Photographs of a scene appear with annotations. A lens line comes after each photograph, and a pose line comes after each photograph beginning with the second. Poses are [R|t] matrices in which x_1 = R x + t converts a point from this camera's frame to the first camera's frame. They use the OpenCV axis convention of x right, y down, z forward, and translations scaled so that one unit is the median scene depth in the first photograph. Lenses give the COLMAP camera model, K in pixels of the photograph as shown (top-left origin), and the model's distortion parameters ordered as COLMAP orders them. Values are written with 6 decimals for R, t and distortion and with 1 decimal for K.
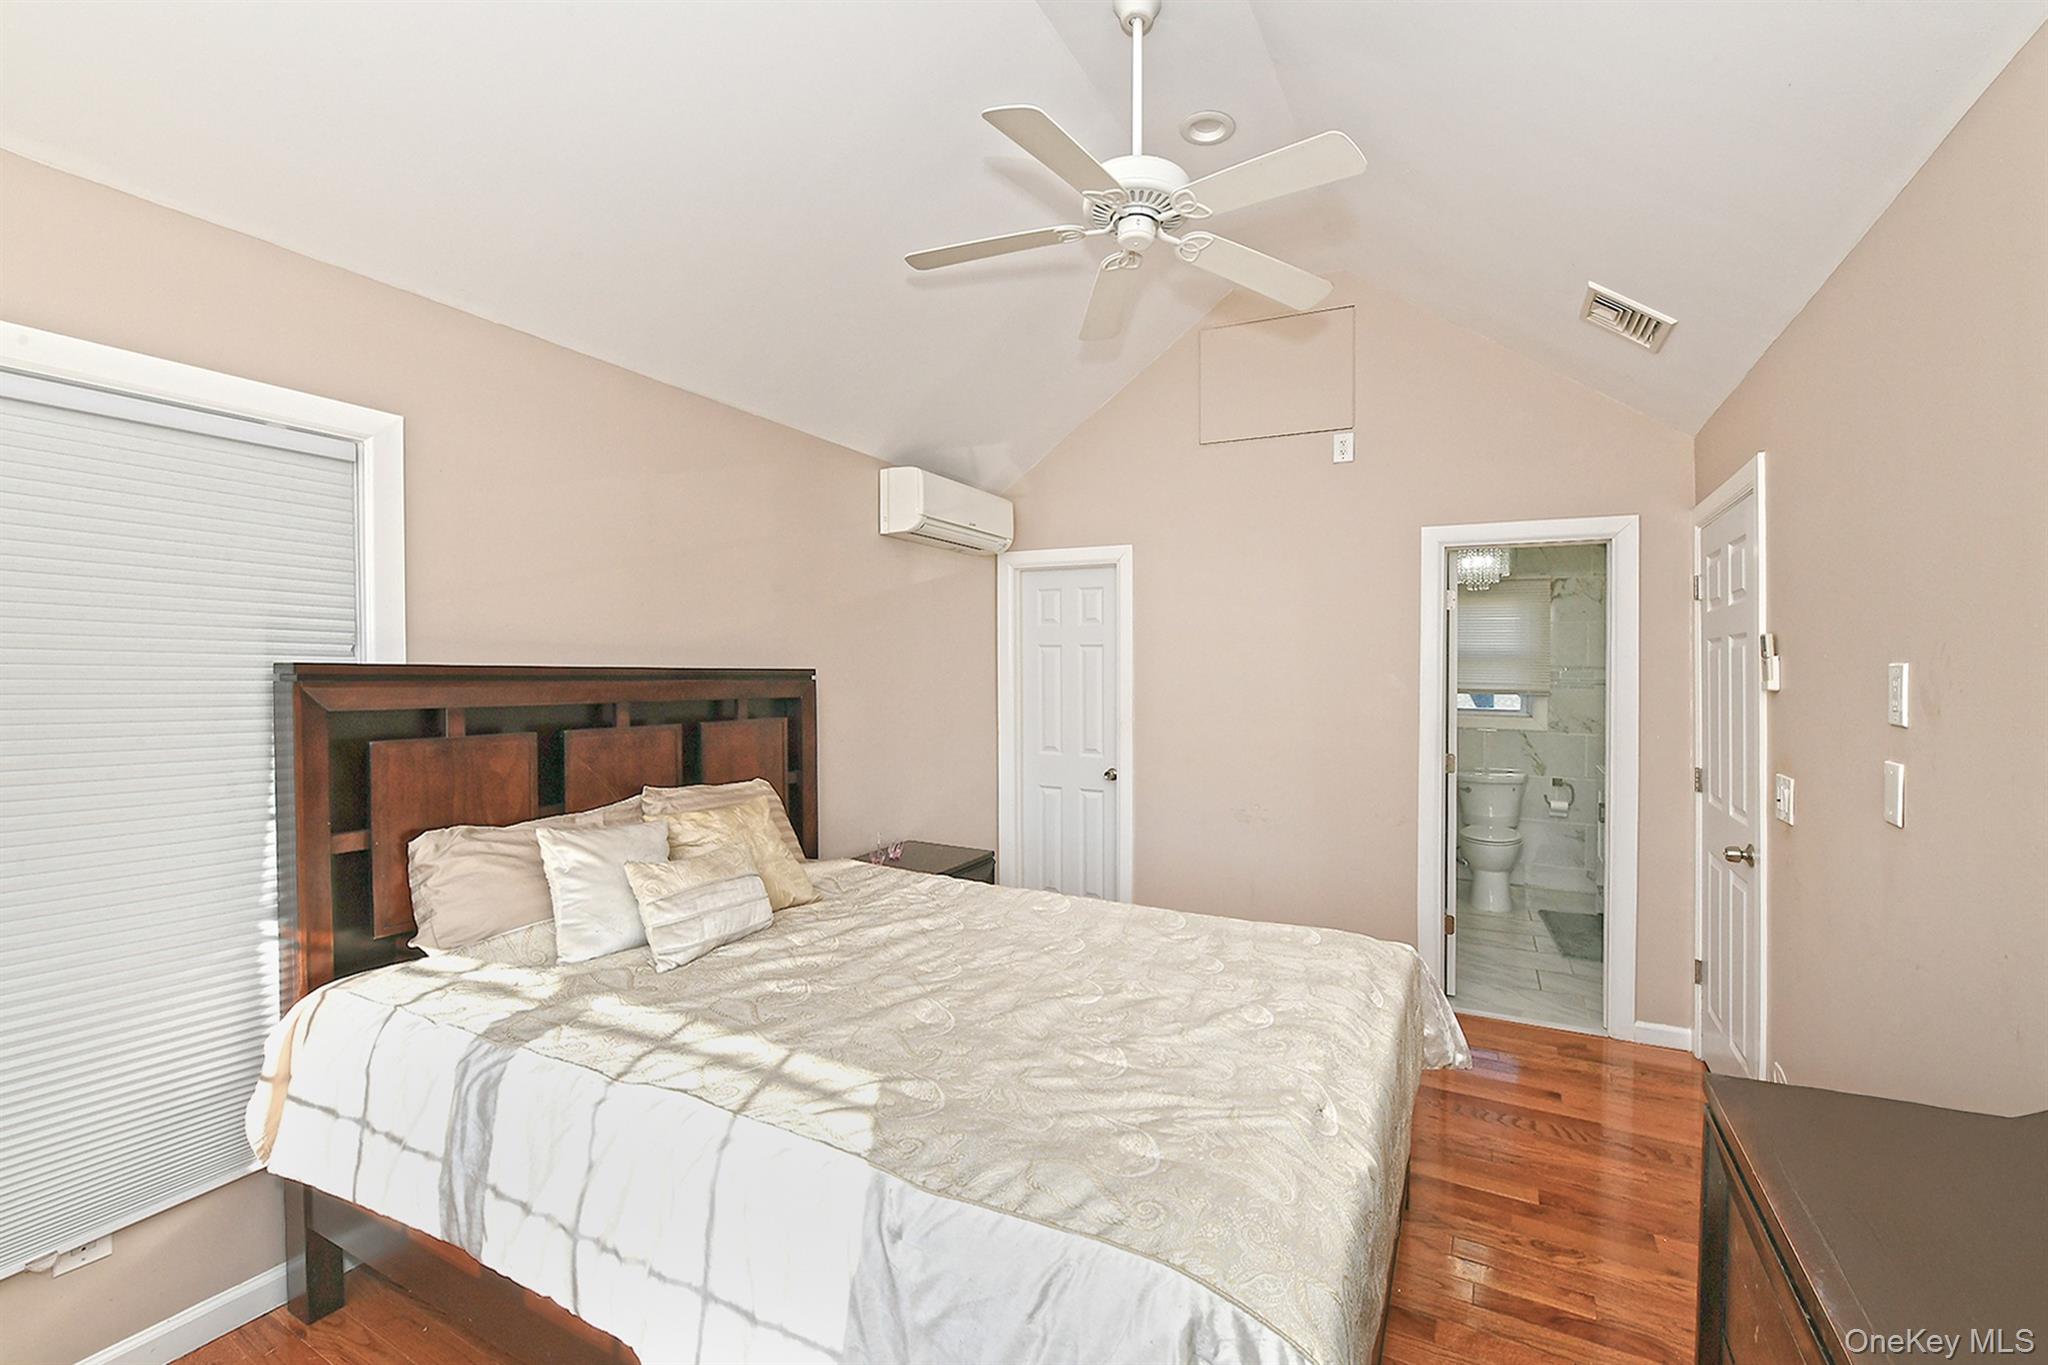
lens RADIAL K [[822.2, 0, 1028.0], [0, 822.2, 686.8], [0, 0, 1]] dist [0.001317, 0.001224]
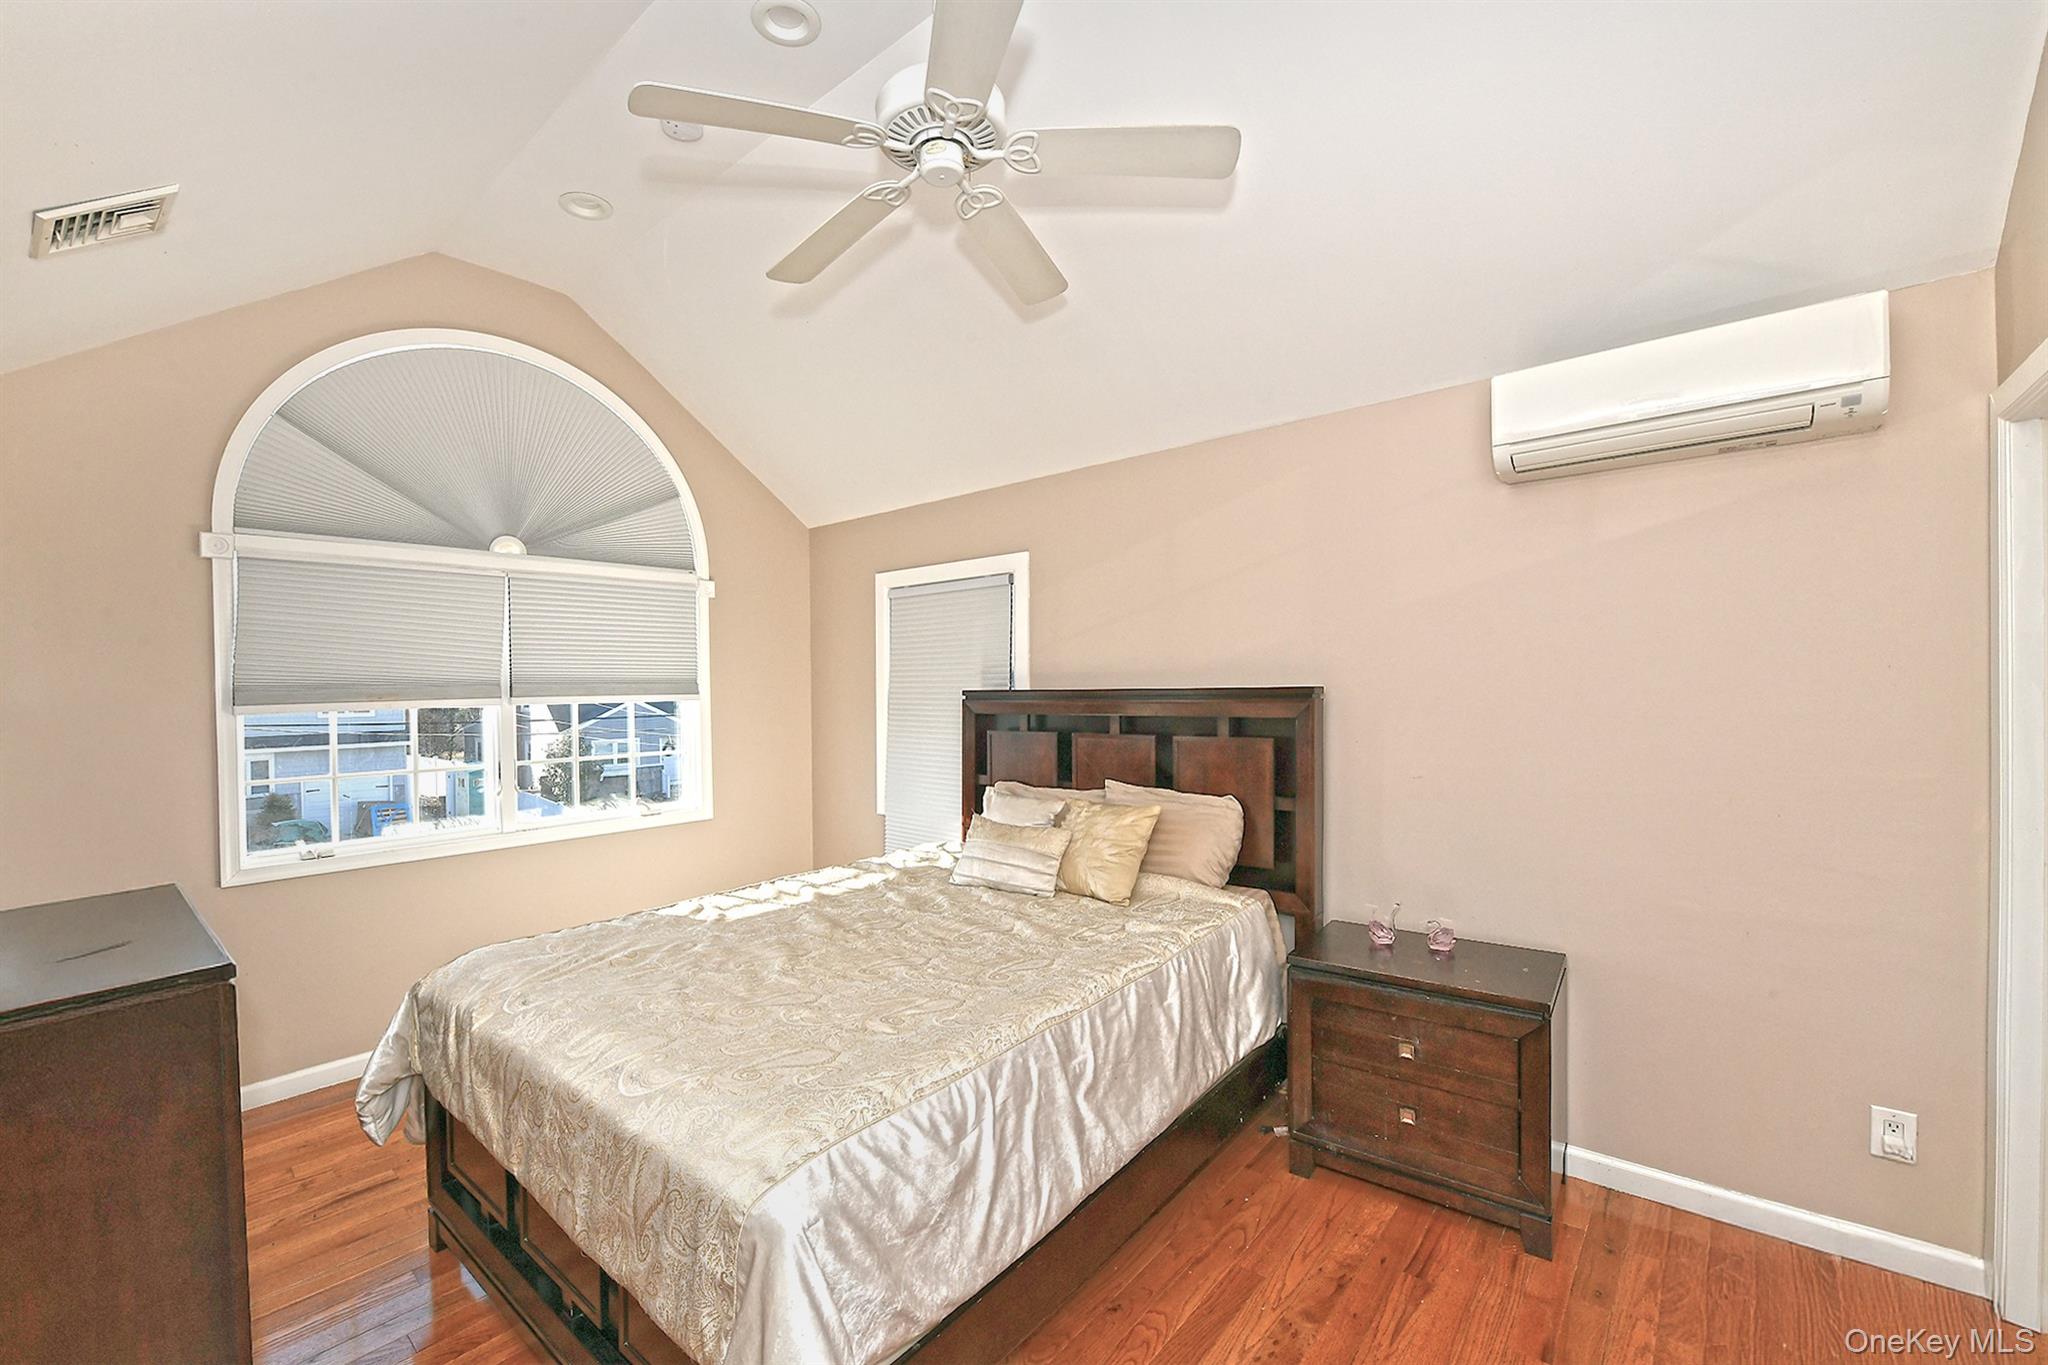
lens RADIAL K [[822.2, 0, 1029.3], [0, 822.2, 690.4], [0, 0, 1]] dist [0.001317, 0.001224]
pose [[-0.166434, 0.007394, -0.986025, 0.852428], [0.002804, 0.999971, 0.007025, -0.032531], [0.986049, -0.001595, -0.166450, 1.085415]]
